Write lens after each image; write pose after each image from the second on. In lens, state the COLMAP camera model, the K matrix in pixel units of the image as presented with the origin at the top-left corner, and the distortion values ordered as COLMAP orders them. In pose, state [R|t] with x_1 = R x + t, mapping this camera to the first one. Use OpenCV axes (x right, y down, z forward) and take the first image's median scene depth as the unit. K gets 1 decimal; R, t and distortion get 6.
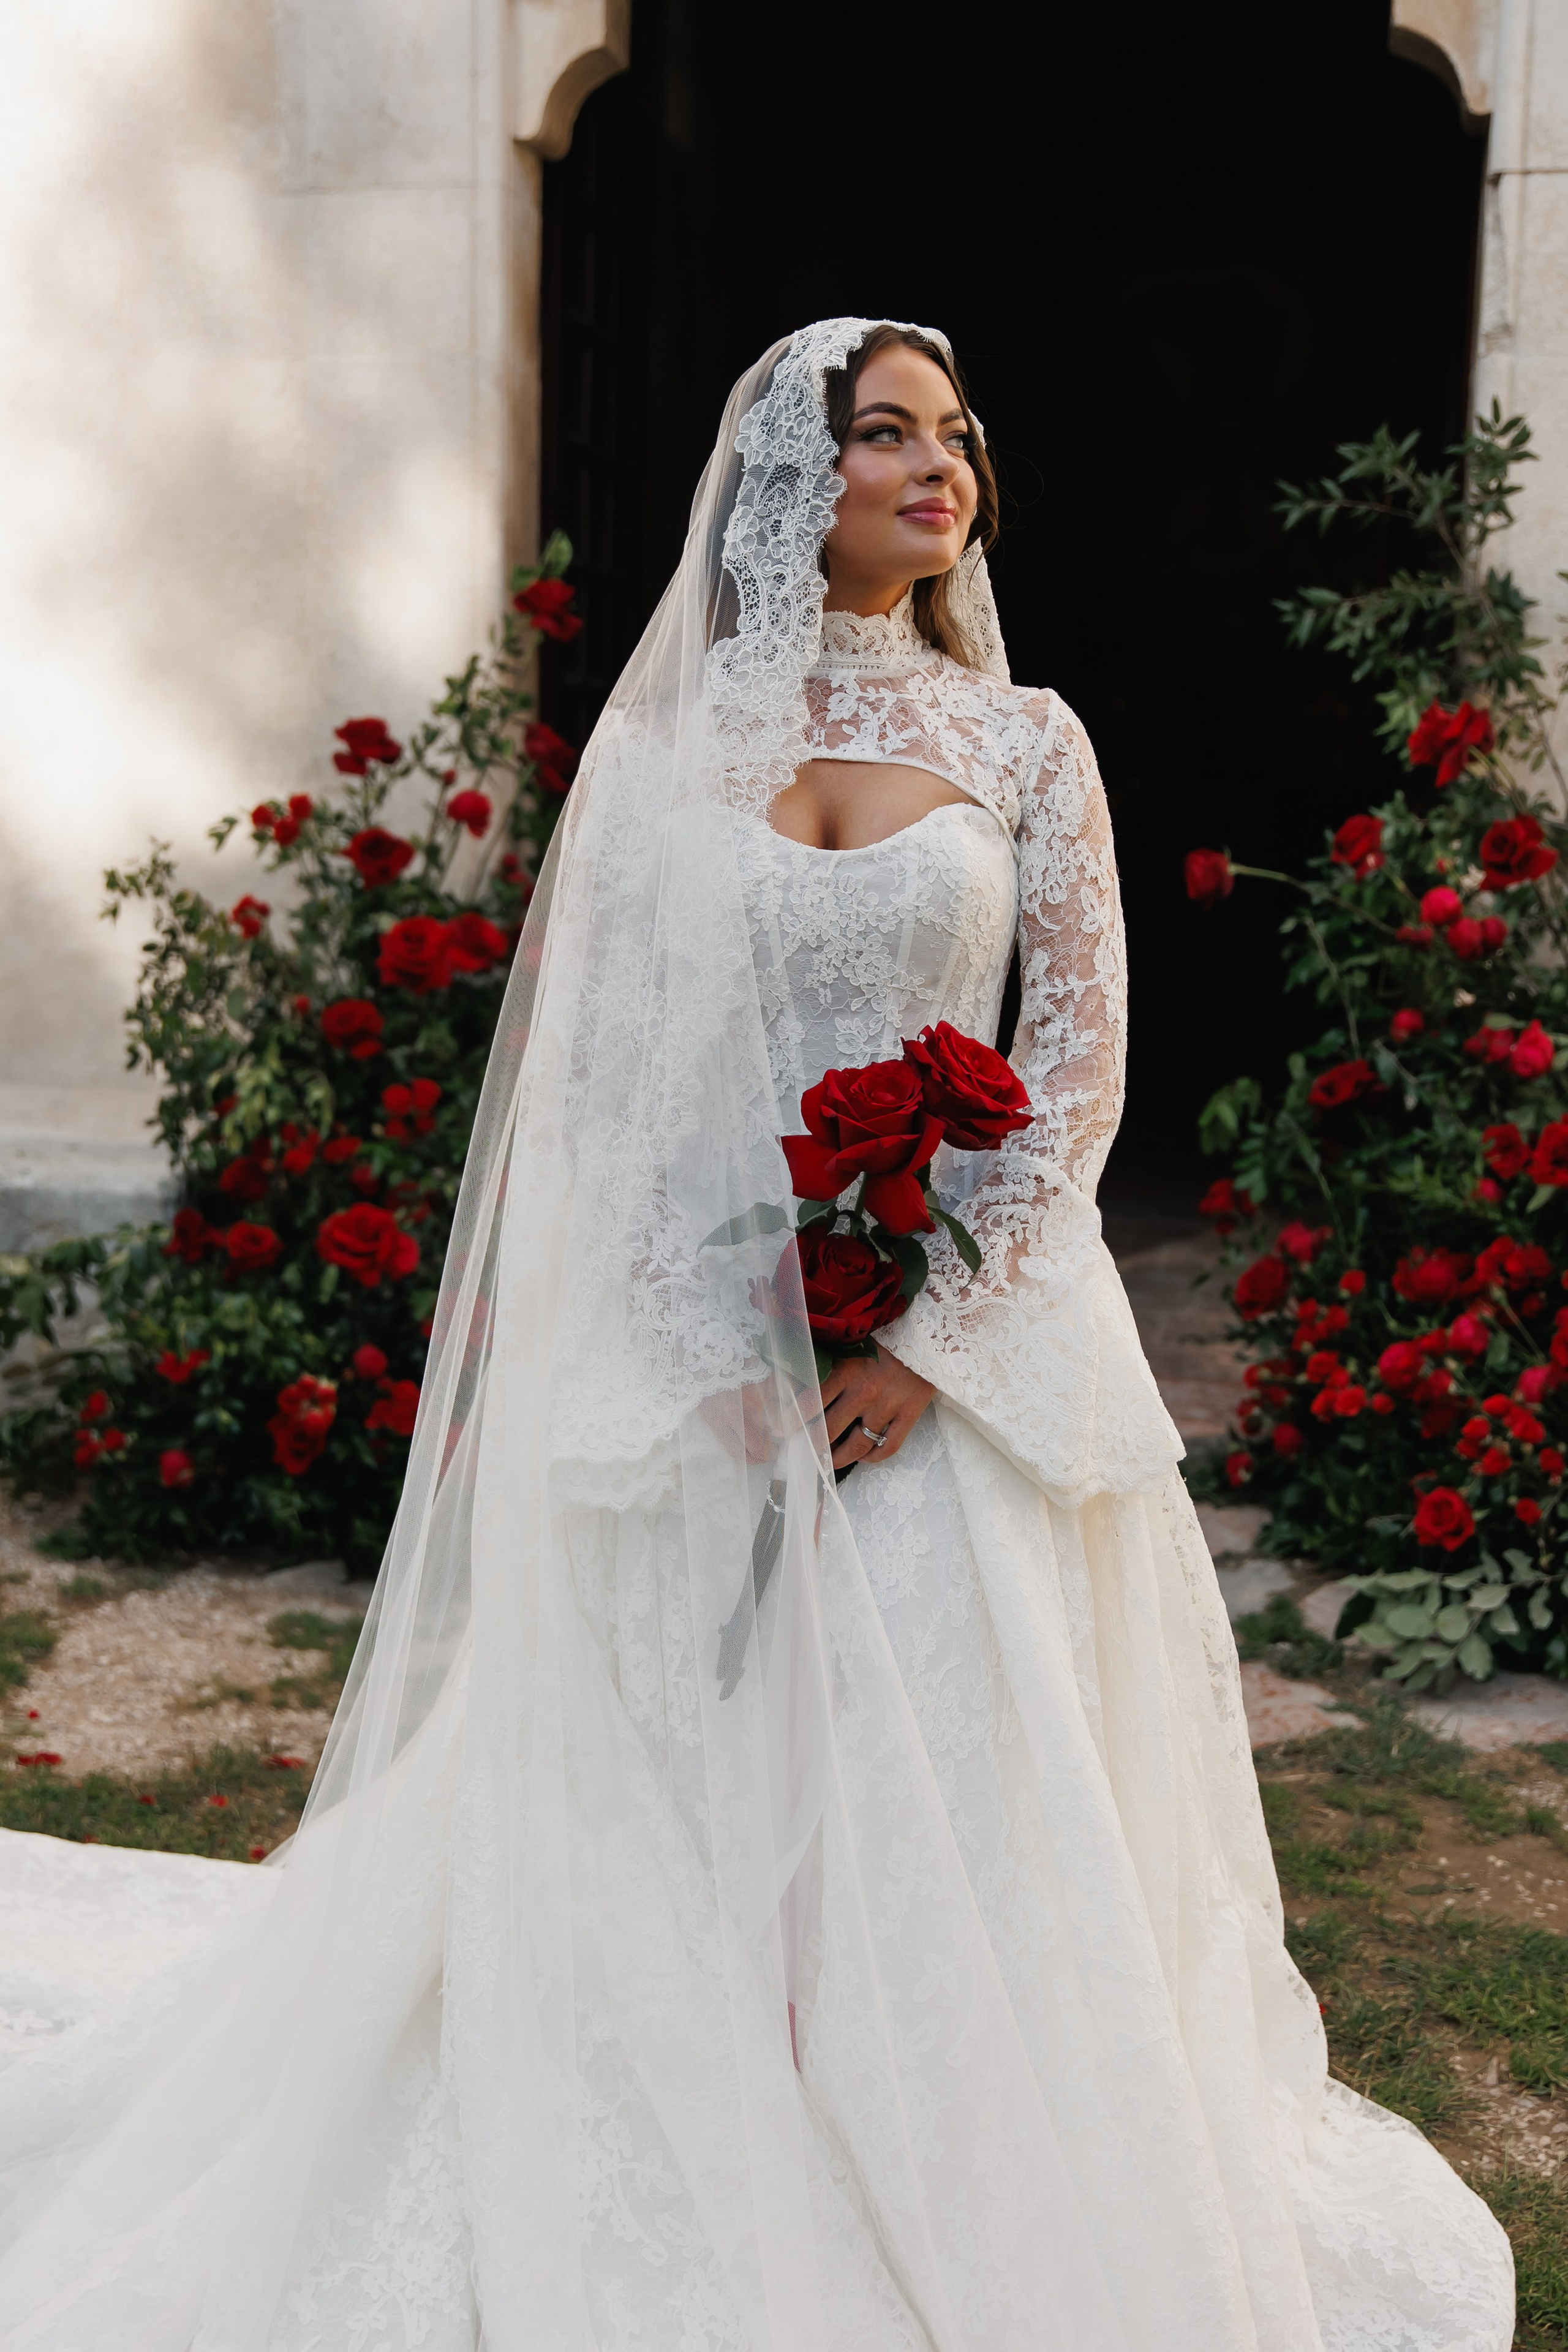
lens RADIAL K [[2641.9, 0, 781.2], [0, 2641.9, 1139.9], [0, 0, 1]] dist [0.001610, -0.020644]
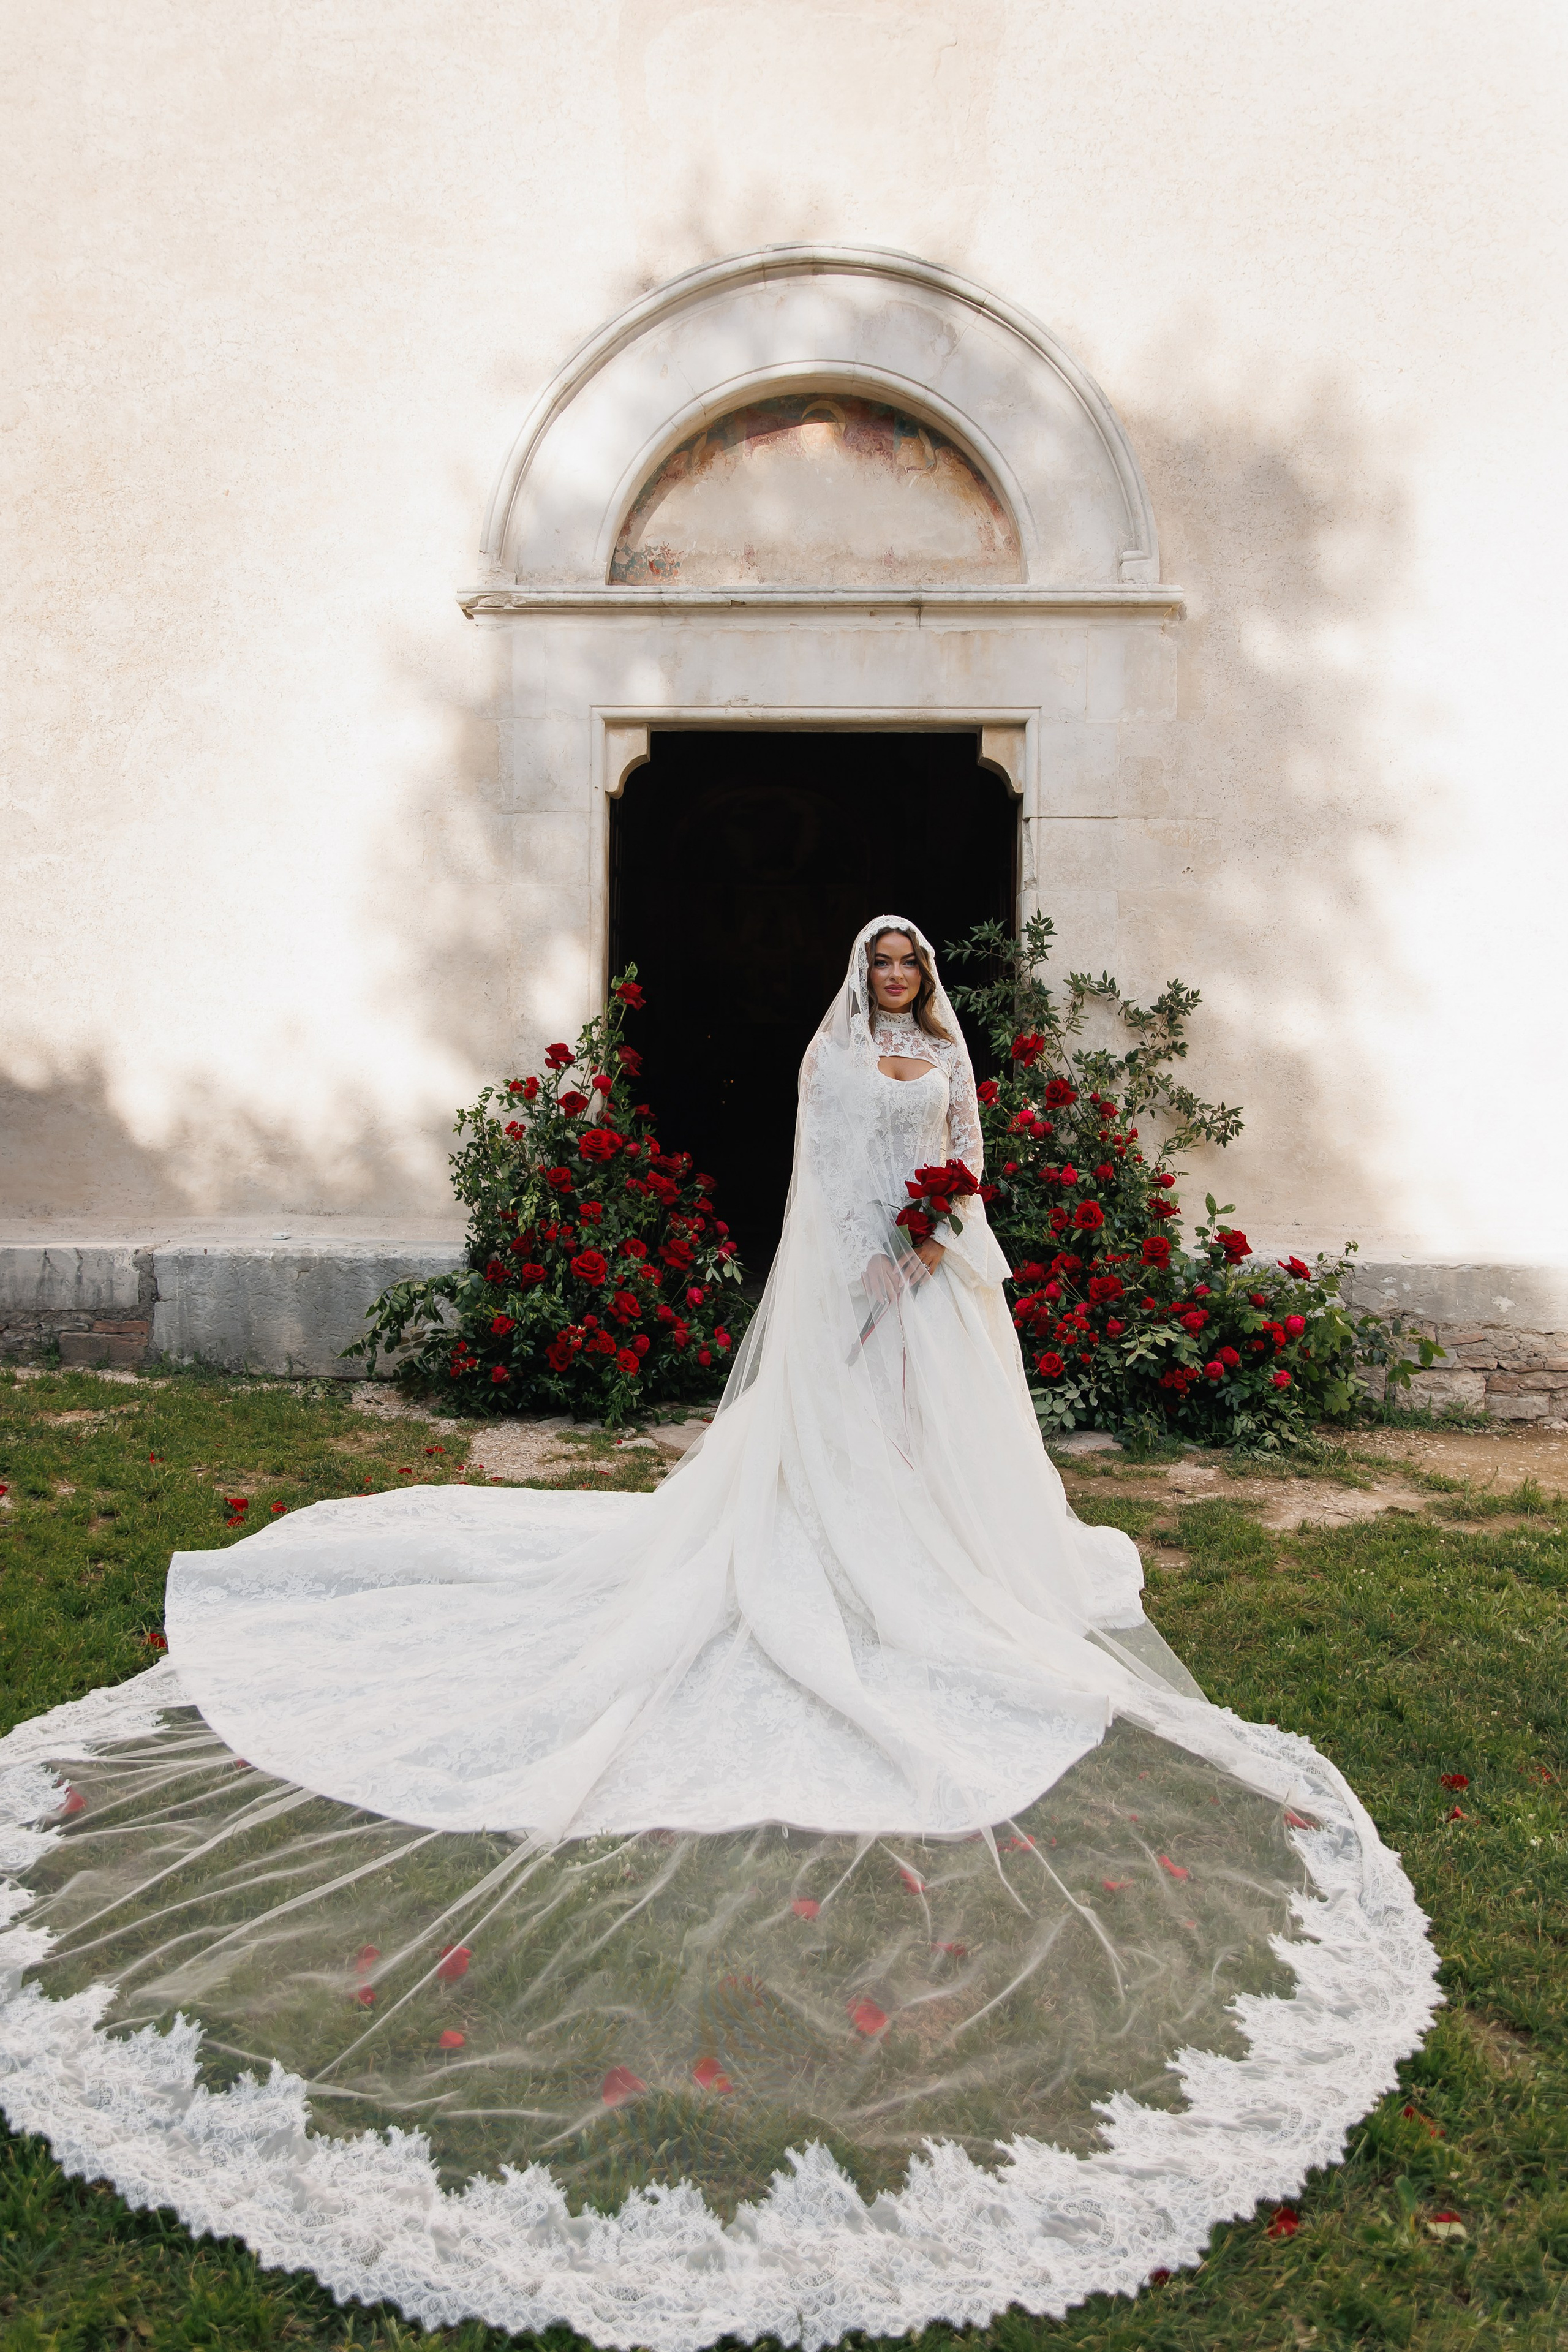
lens RADIAL K [[1646.7, 0, 744.9], [0, 1646.7, 1094.1], [0, 0, 1]] dist [0.000713, -0.002423]
pose [[0.987257, -0.012462, 0.158647, -0.230013], [0.033178, 0.991141, -0.128606, 0.071606], [-0.155639, 0.132230, 0.978924, -0.409197]]
